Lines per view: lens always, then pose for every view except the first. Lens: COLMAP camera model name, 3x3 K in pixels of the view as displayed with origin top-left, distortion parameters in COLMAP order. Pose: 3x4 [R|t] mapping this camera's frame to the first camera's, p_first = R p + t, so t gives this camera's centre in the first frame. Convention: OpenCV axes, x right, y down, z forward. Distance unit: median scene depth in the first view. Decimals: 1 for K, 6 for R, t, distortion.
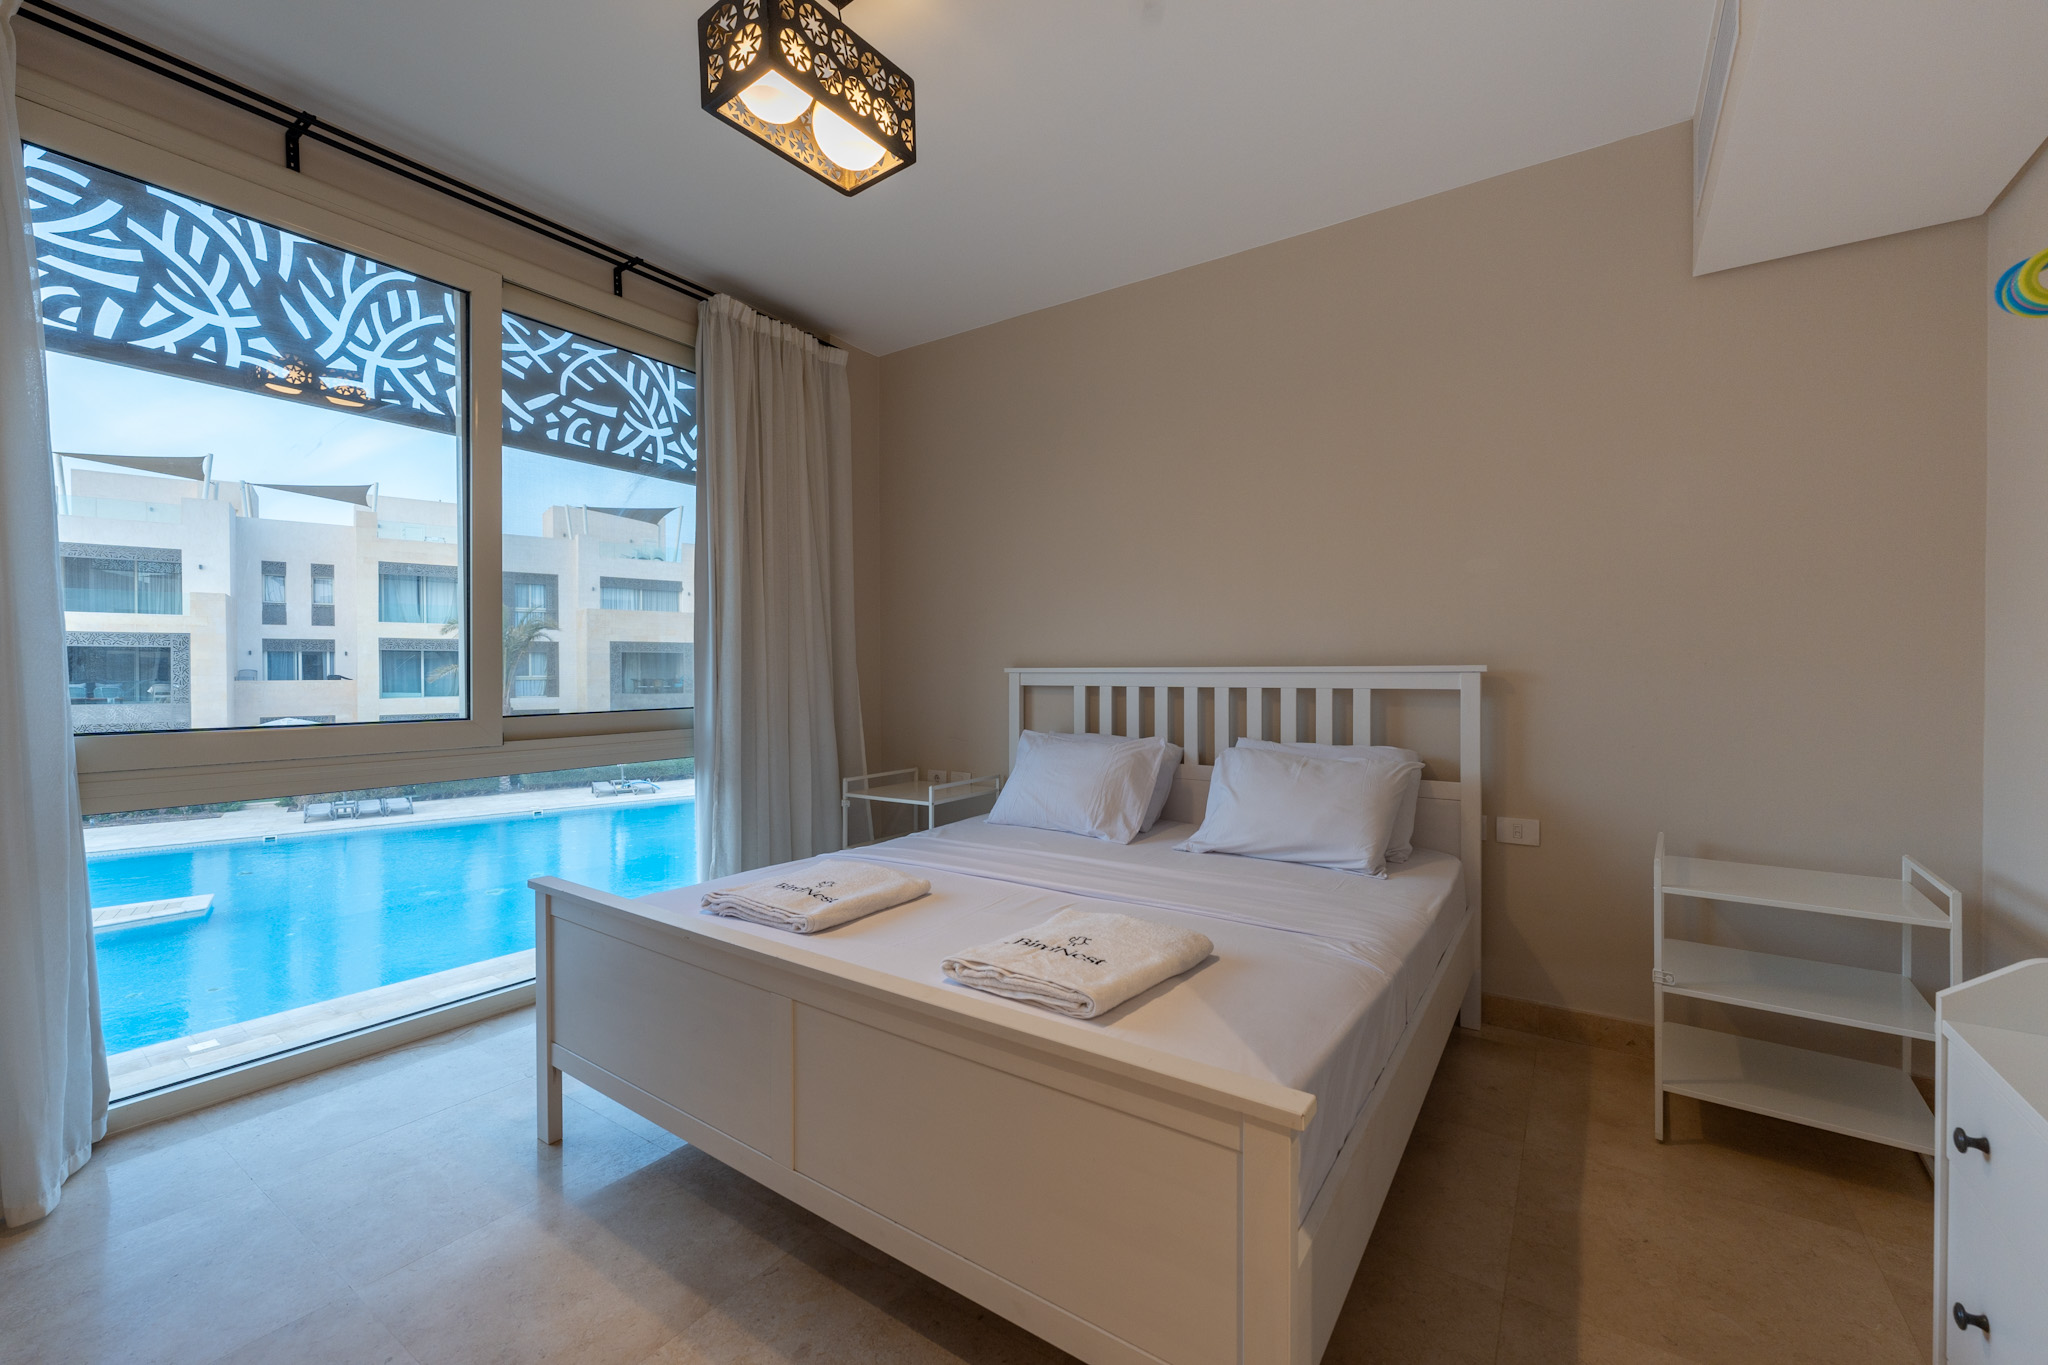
lens RADIAL K [[820.5, 0, 1028.4], [0, 820.5, 679.0], [0, 0, 1]] dist [-0.000245, 0.000111]
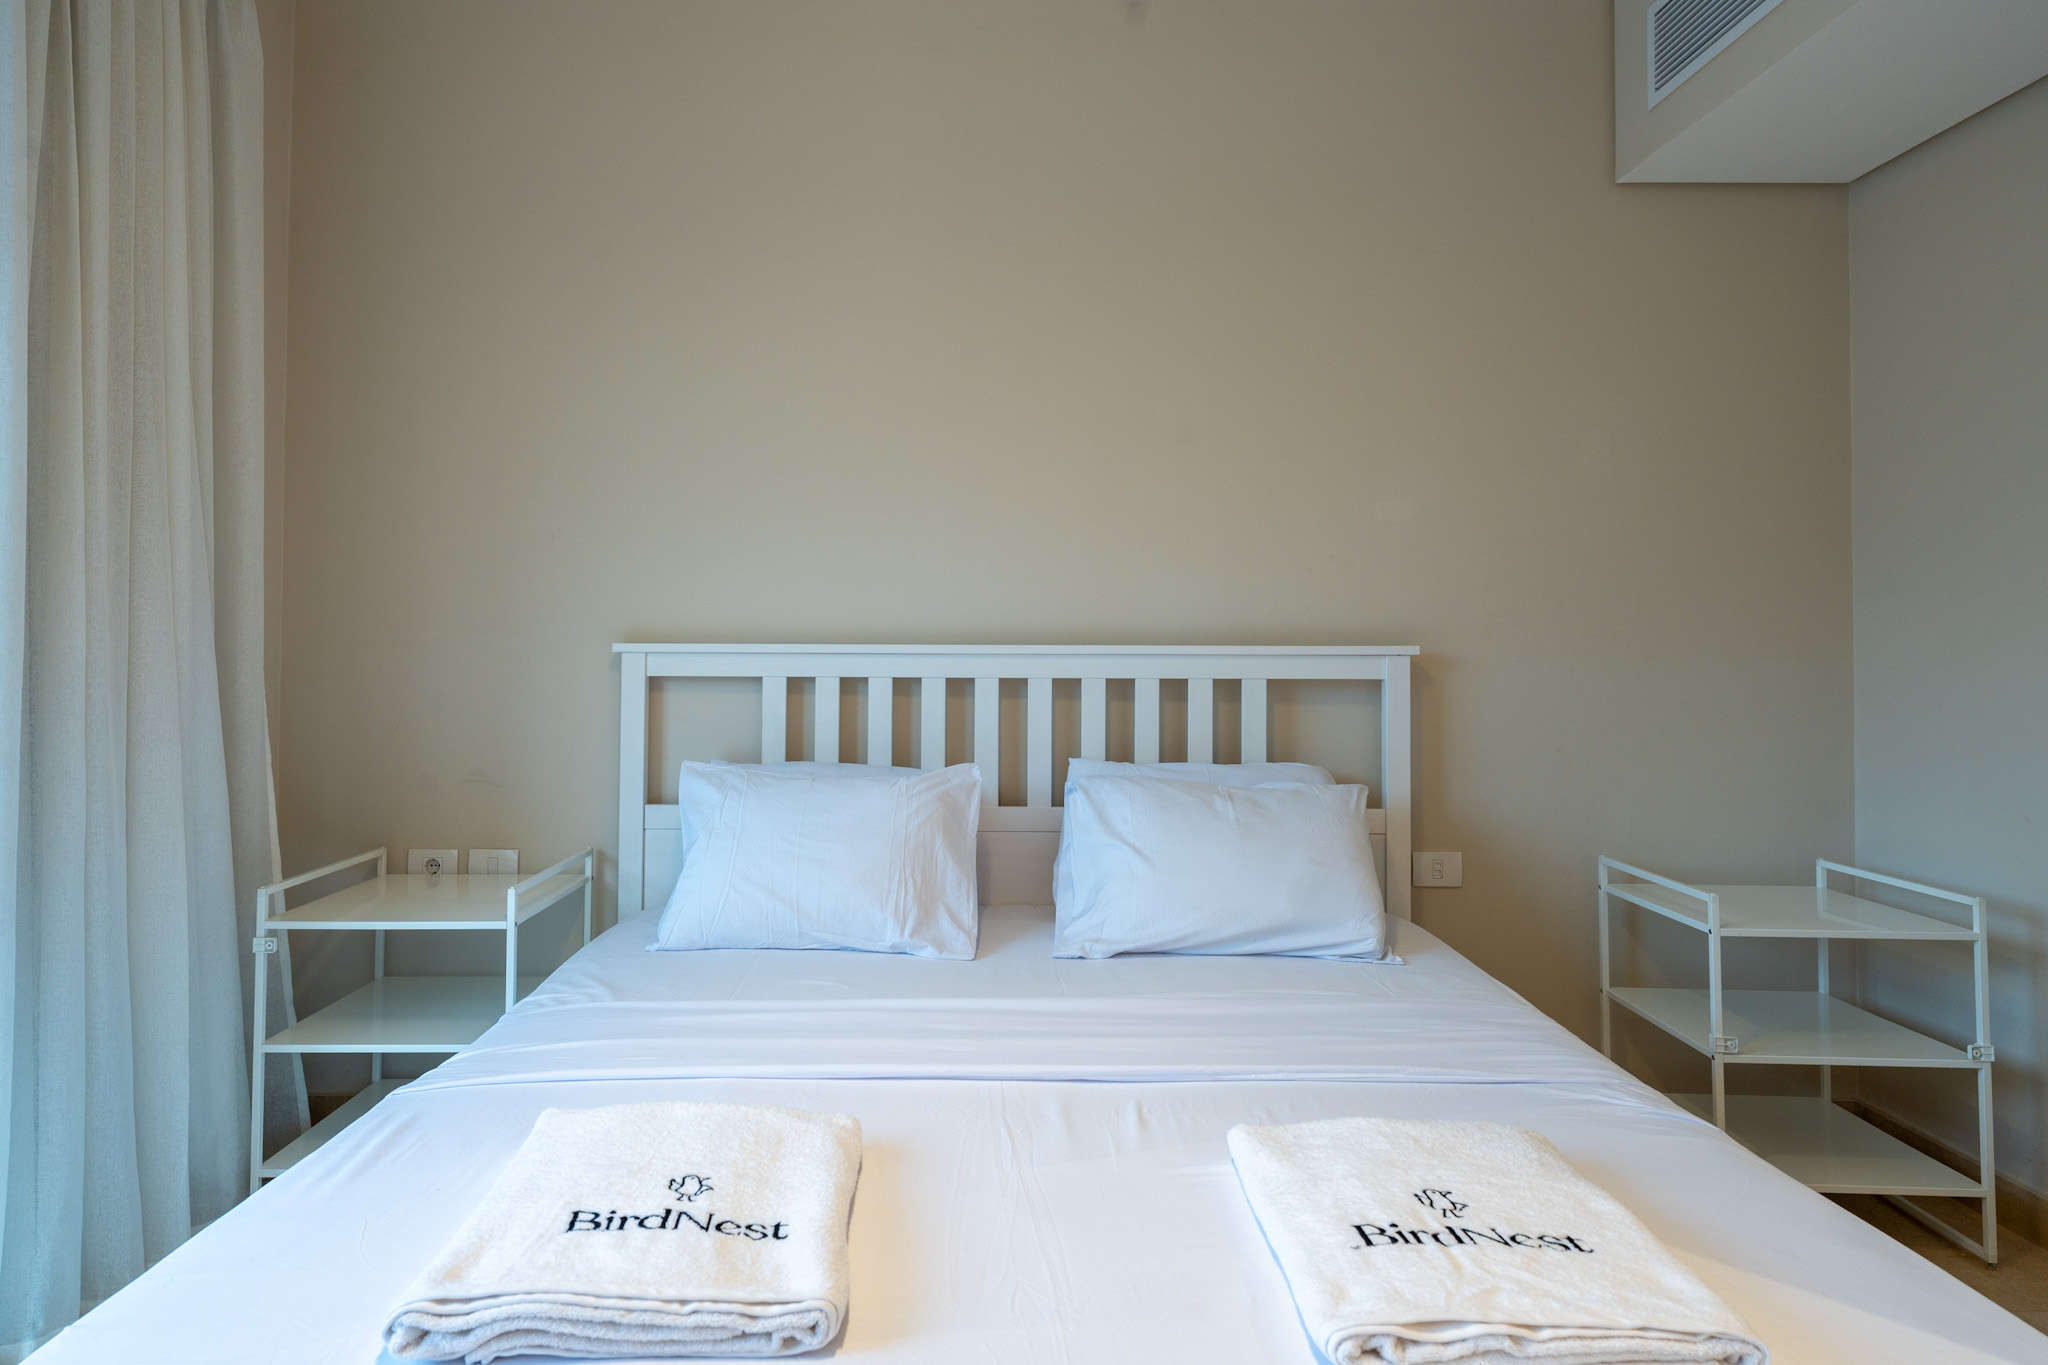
lens RADIAL K [[1176.9, 0, 1006.7], [0, 1176.9, 628.4], [0, 0, 1]] dist [0.000381, 0.000067]
pose [[0.830739, 0.018105, 0.556367, -0.301624], [-0.001719, 0.999550, -0.029960, -0.000499], [-0.556659, 0.023932, 0.830396, 0.302200]]
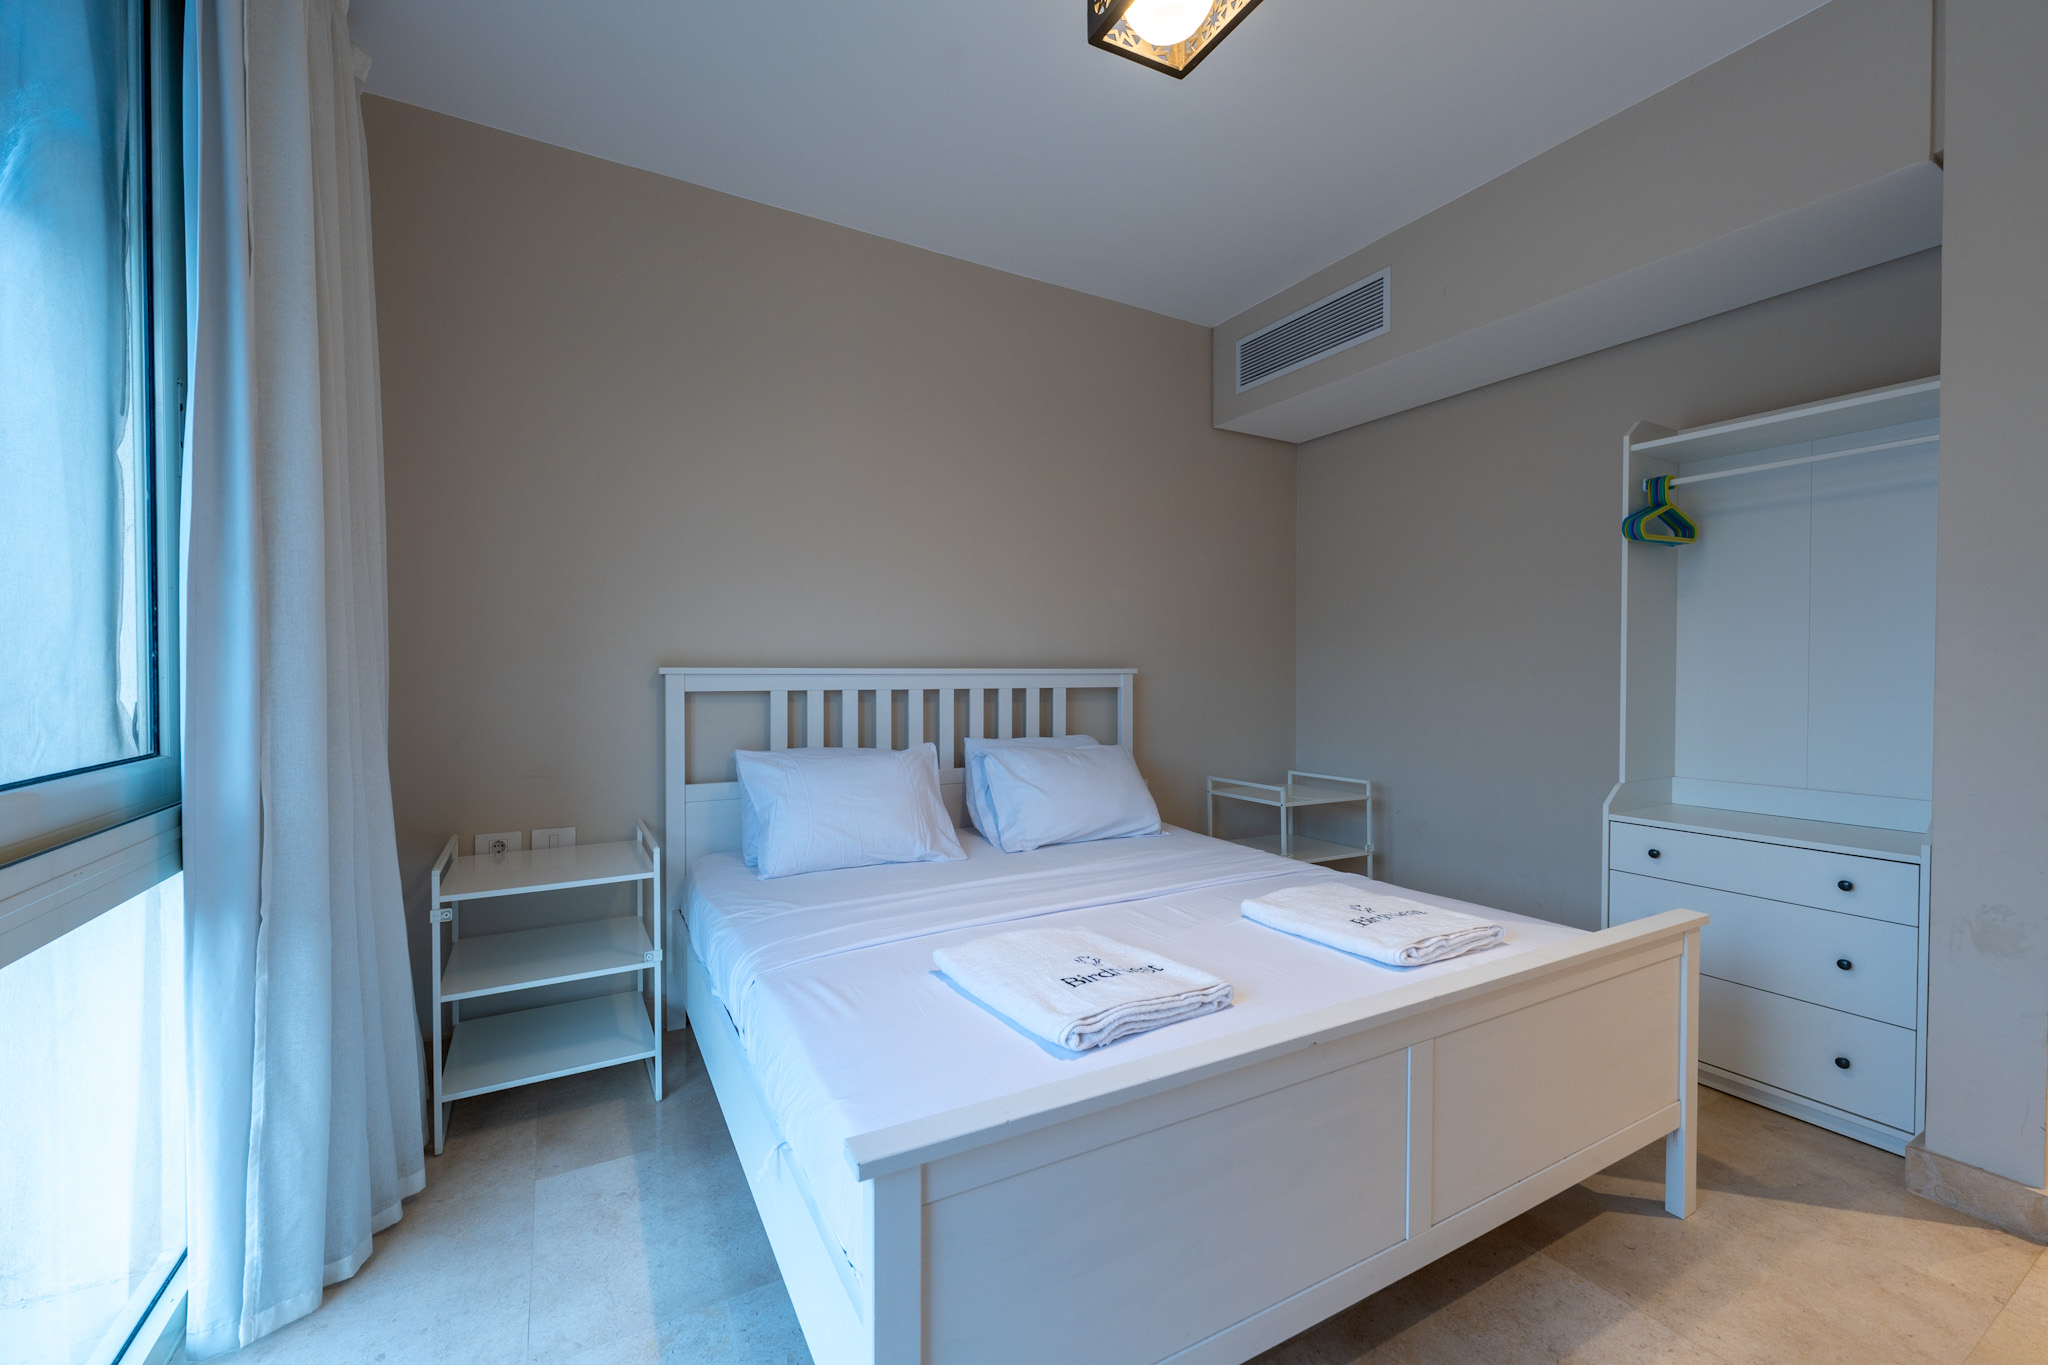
lens RADIAL K [[820.5, 0, 1028.4], [0, 820.5, 679.0], [0, 0, 1]] dist [-0.000245, 0.000111]
pose [[0.443924, -0.002952, 0.896060, -0.662210], [0.006944, 0.999976, -0.000146, -0.001120], [-0.896038, 0.006288, 0.443933, 0.510741]]
